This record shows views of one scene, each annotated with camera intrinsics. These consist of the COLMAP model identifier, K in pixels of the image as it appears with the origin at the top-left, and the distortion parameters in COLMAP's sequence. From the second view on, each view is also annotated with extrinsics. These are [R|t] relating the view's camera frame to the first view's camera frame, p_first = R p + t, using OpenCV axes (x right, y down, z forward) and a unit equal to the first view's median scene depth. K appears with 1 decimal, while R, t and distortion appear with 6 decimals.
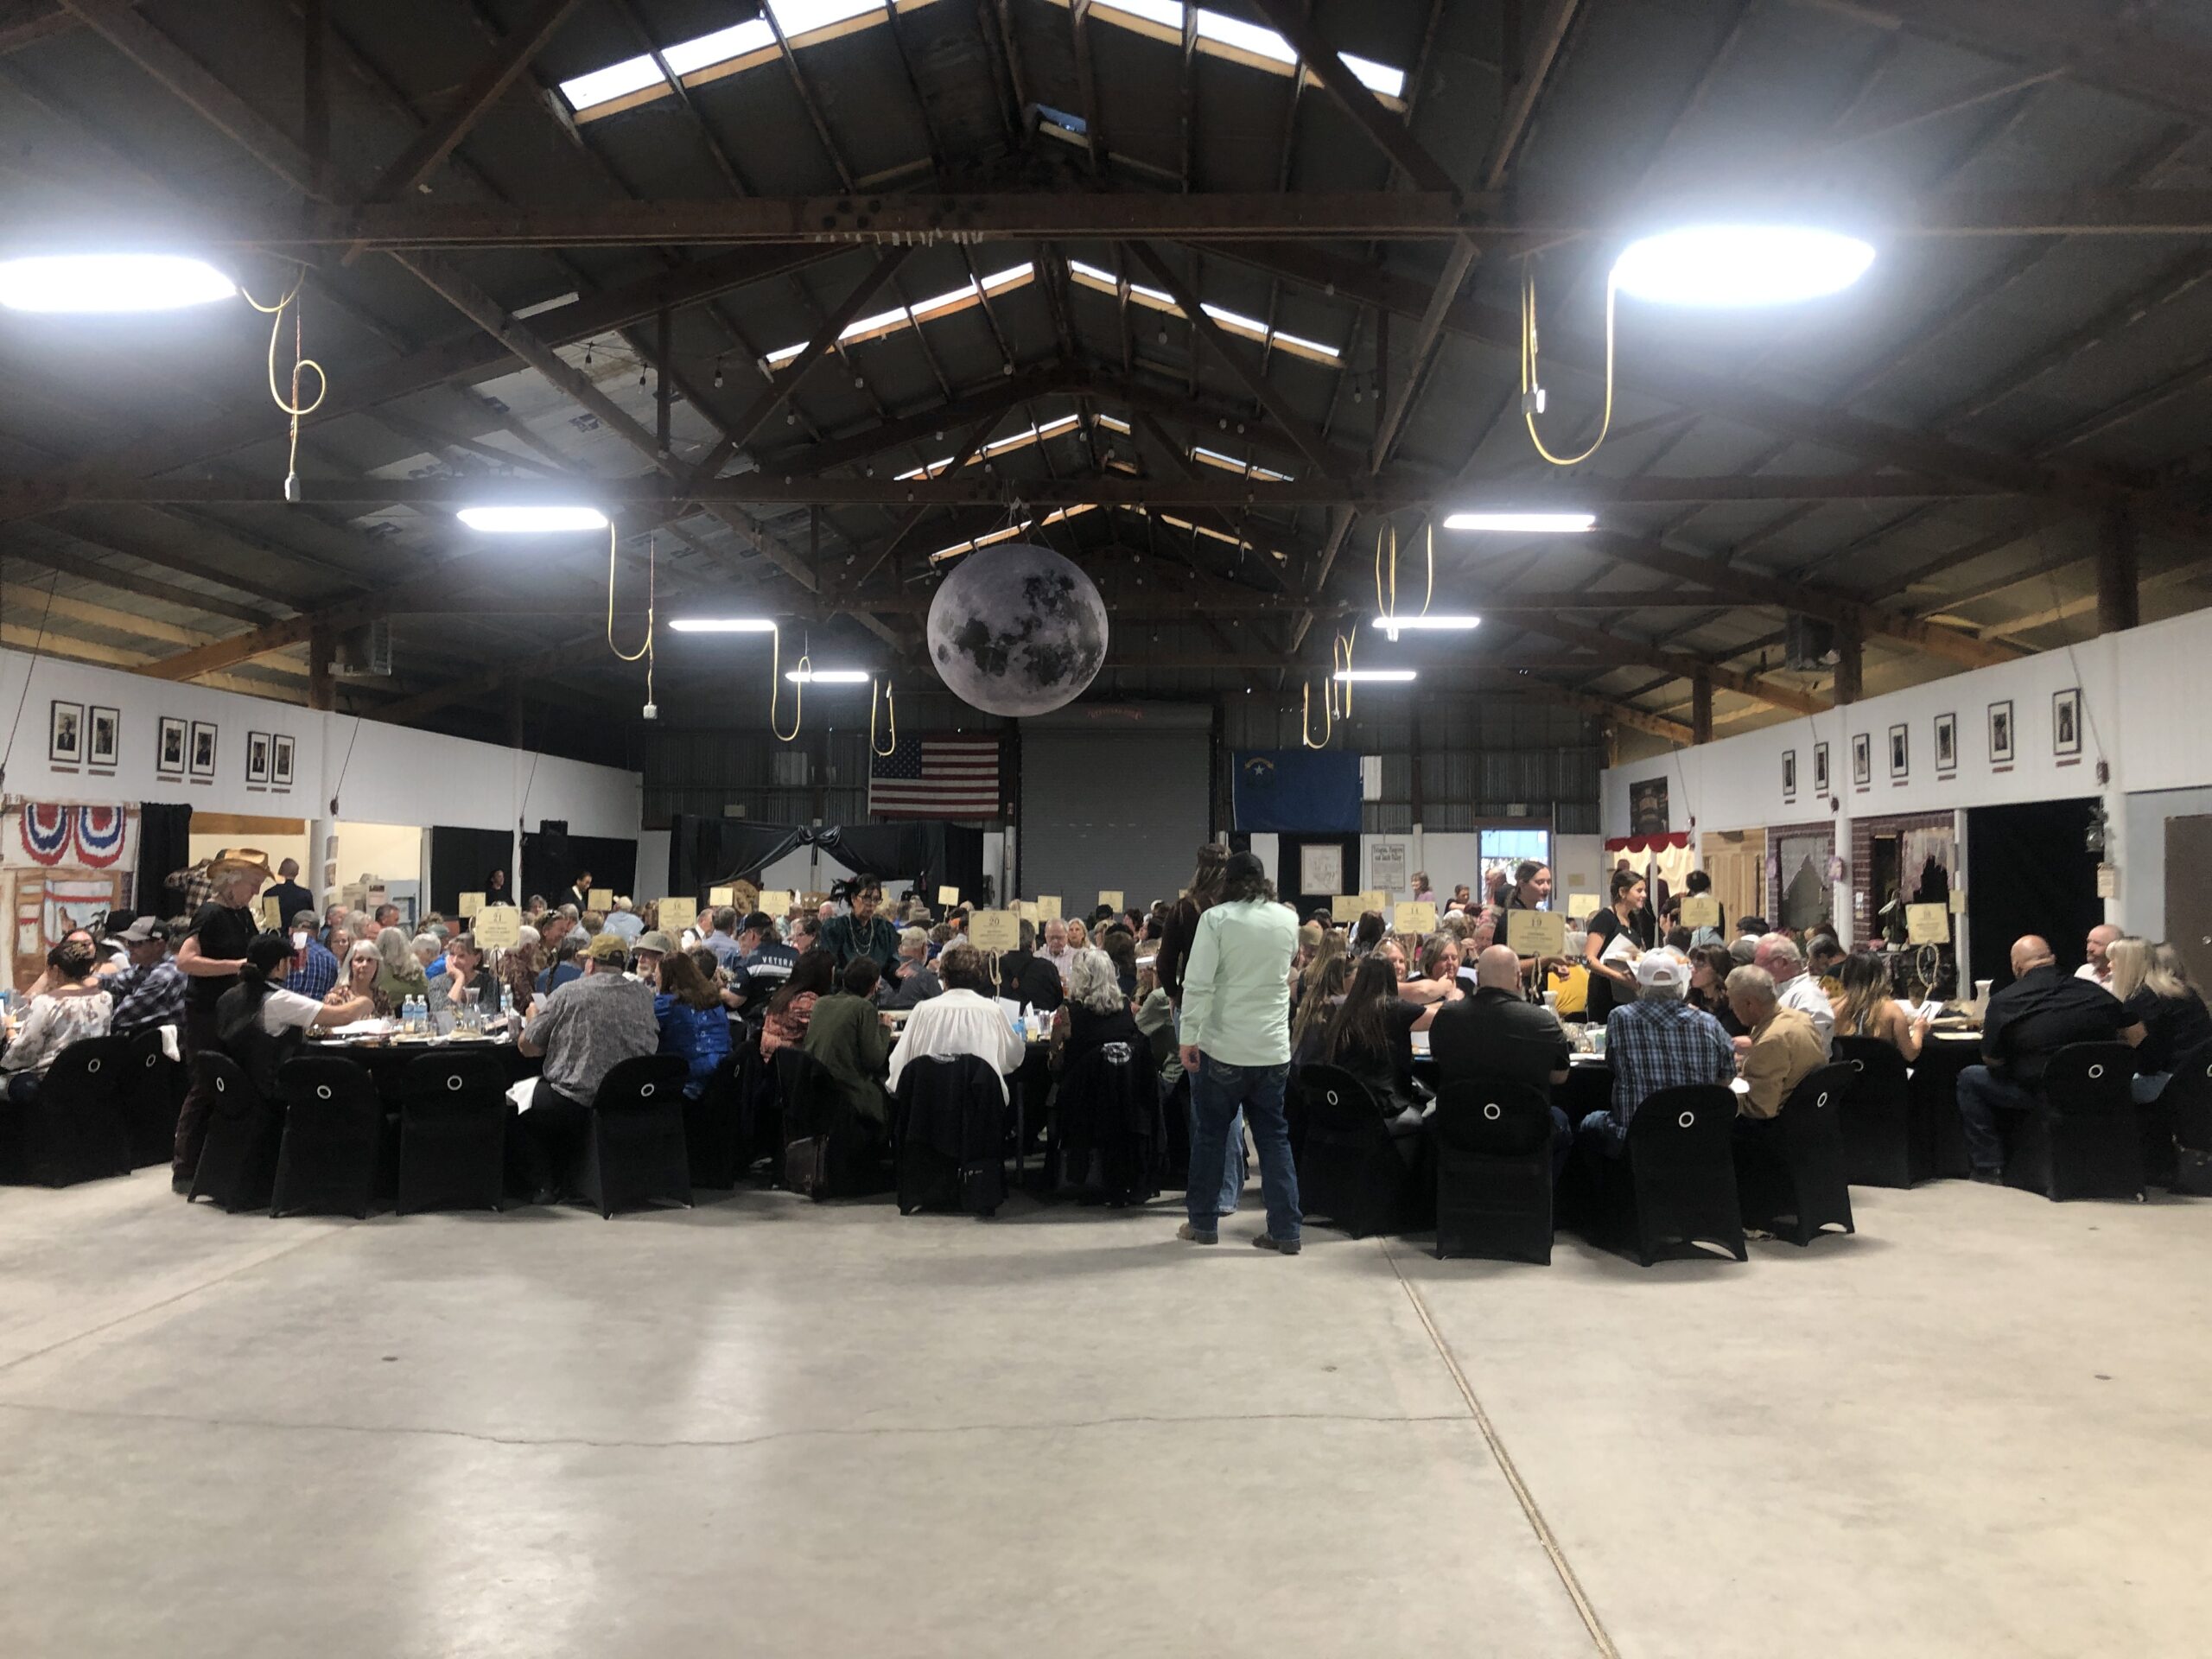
lens RADIAL K [[1820.8, 0, 1051.2], [0, 1820.8, 777.5], [0, 0, 1]] dist [0.034417, -0.001612]
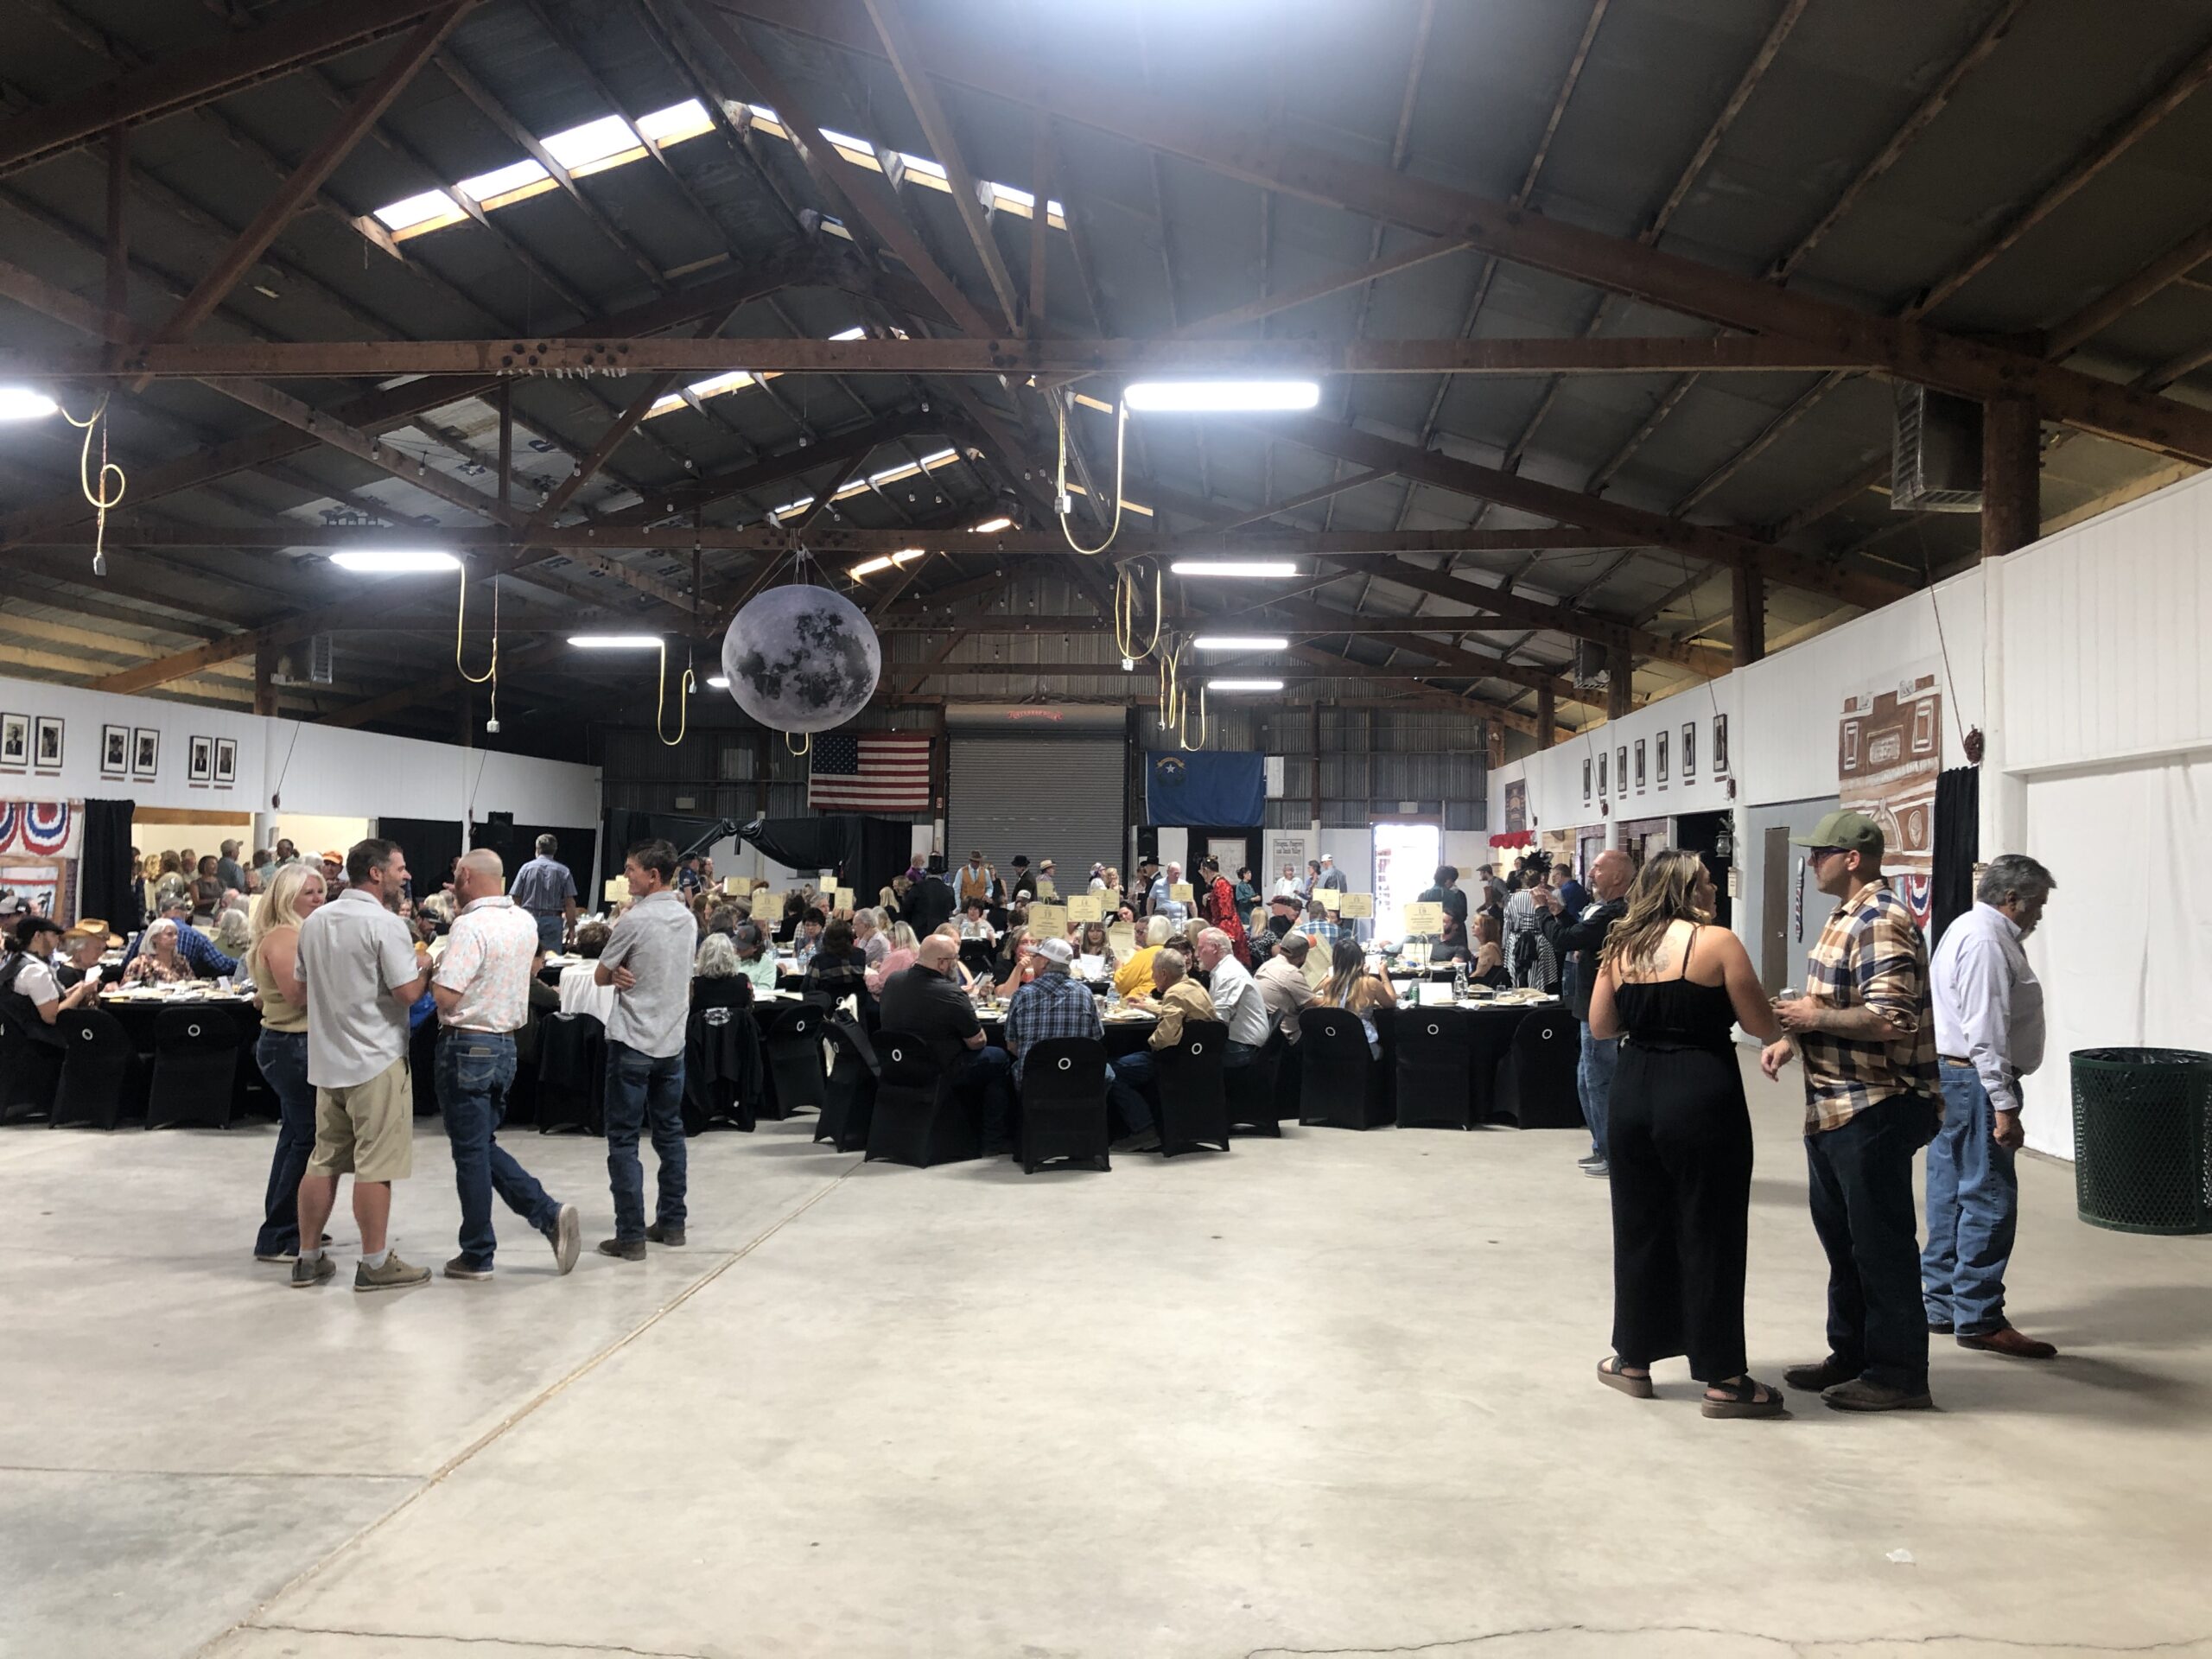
lens RADIAL K [[1820.8, 0, 1051.2], [0, 1820.8, 777.5], [0, 0, 1]] dist [0.034417, -0.001612]
pose [[0.999178, 0.006567, -0.040003, 0.143997], [-0.006235, 0.999945, 0.008409, -0.012111], [0.040056, -0.008153, 0.999164, -0.120630]]
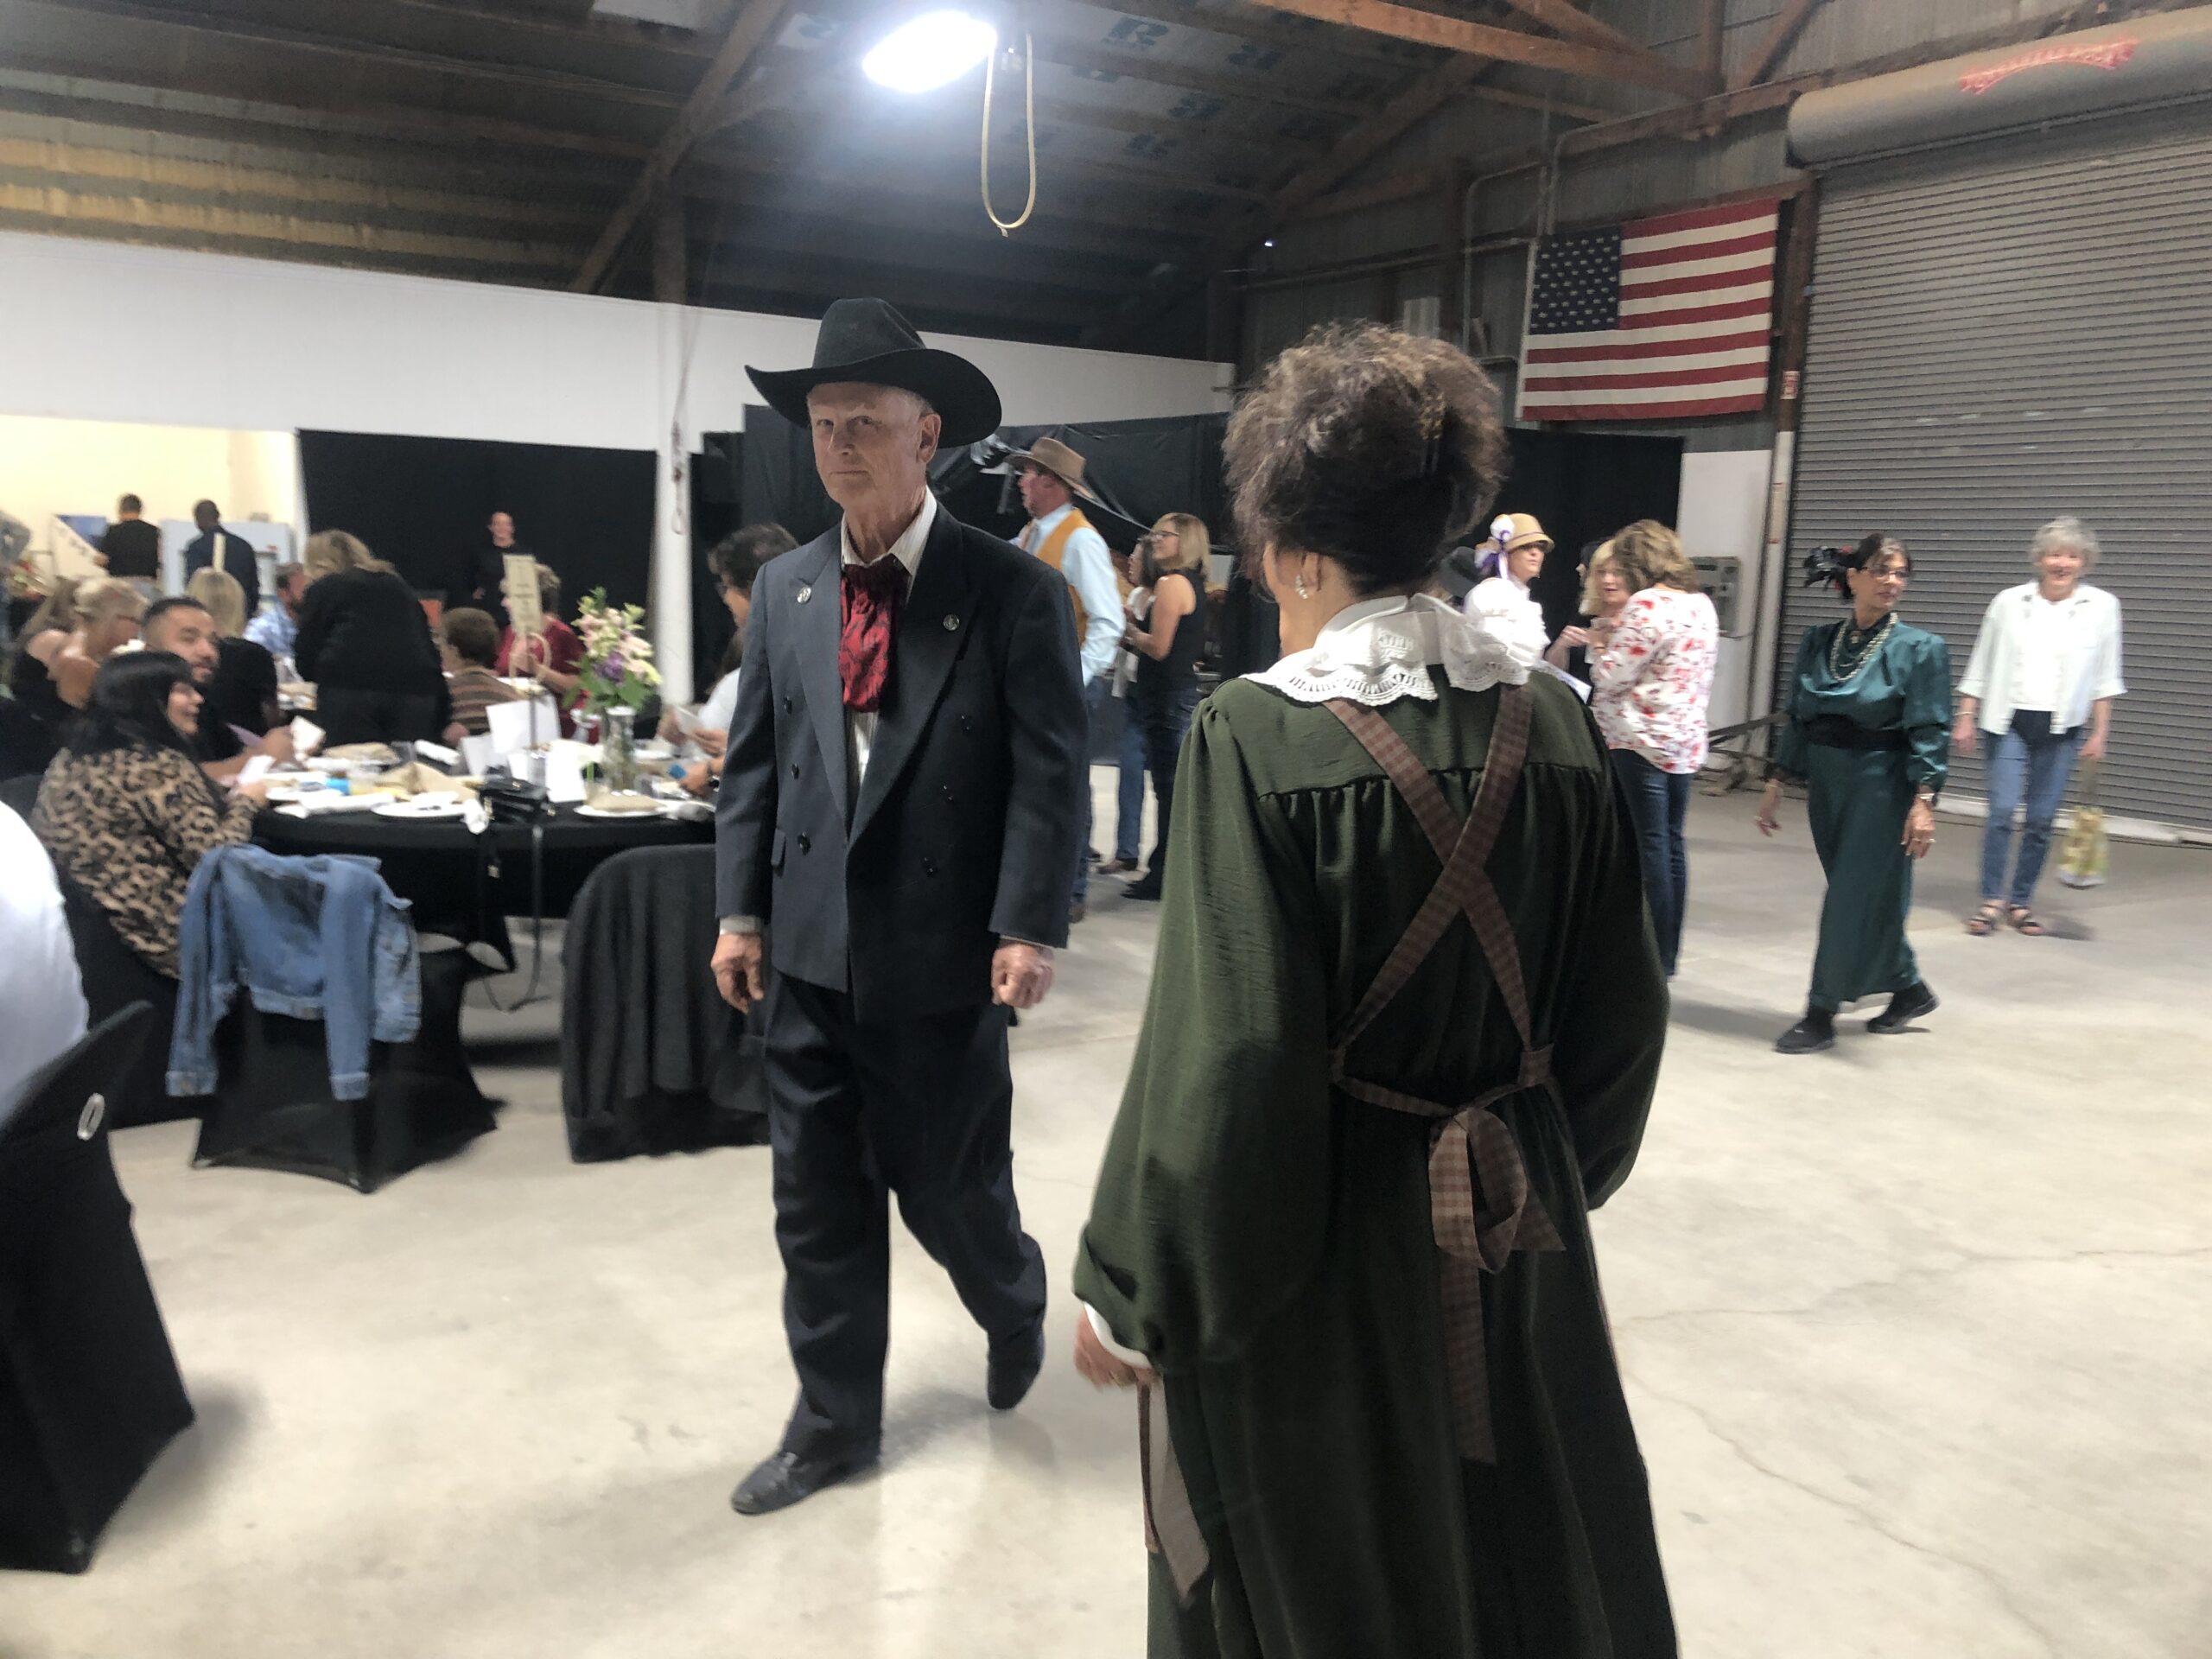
lens RADIAL K [[1791.6, 0, 1105.3], [0, 1791.6, 795.0], [0, 0, 1]] dist [-0.015220, 0.052493]
pose [[0.591195, 0.120818, -0.797428, 0.343499], [0.021475, 0.986008, 0.165310, 0.061616], [0.806243, -0.114855, 0.580328, 1.080564]]
